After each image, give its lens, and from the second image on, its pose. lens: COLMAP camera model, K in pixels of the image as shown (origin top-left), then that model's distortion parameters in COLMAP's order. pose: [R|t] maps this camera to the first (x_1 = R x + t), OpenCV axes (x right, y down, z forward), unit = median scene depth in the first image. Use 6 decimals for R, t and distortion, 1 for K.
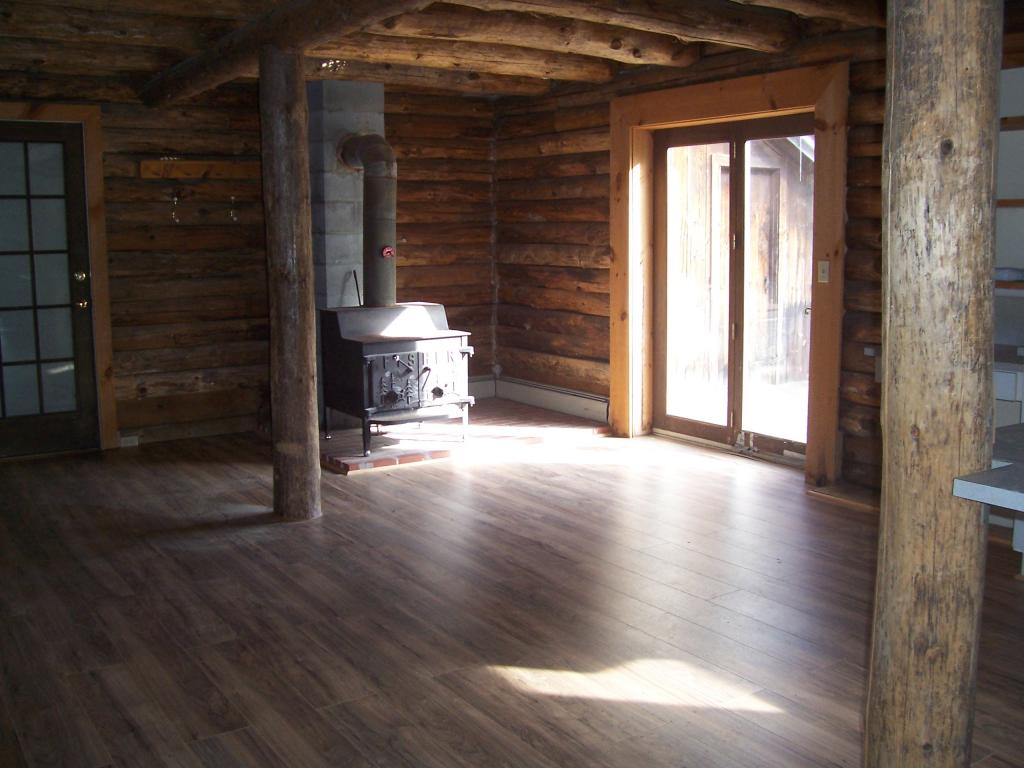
lens RADIAL K [[1047.7, 0, 512.0], [0, 1047.7, 384.0], [0, 0, 1]] dist [-0.165656, 0.135830]
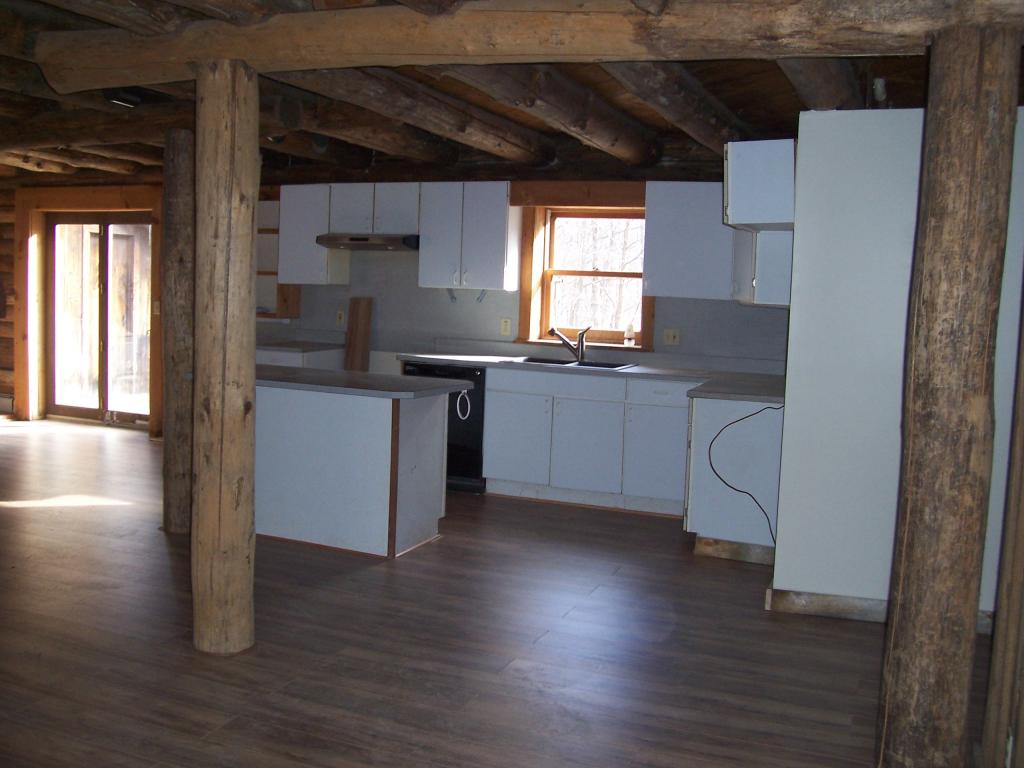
lens RADIAL K [[1047.7, 0, 512.0], [0, 1047.7, 384.0], [0, 0, 1]] dist [-0.165656, 0.135830]
pose [[0.826360, -0.007729, 0.563089, -0.129251], [0.032228, 0.998916, -0.033584, 0.069472], [-0.562219, 0.045900, 0.825714, -0.550419]]
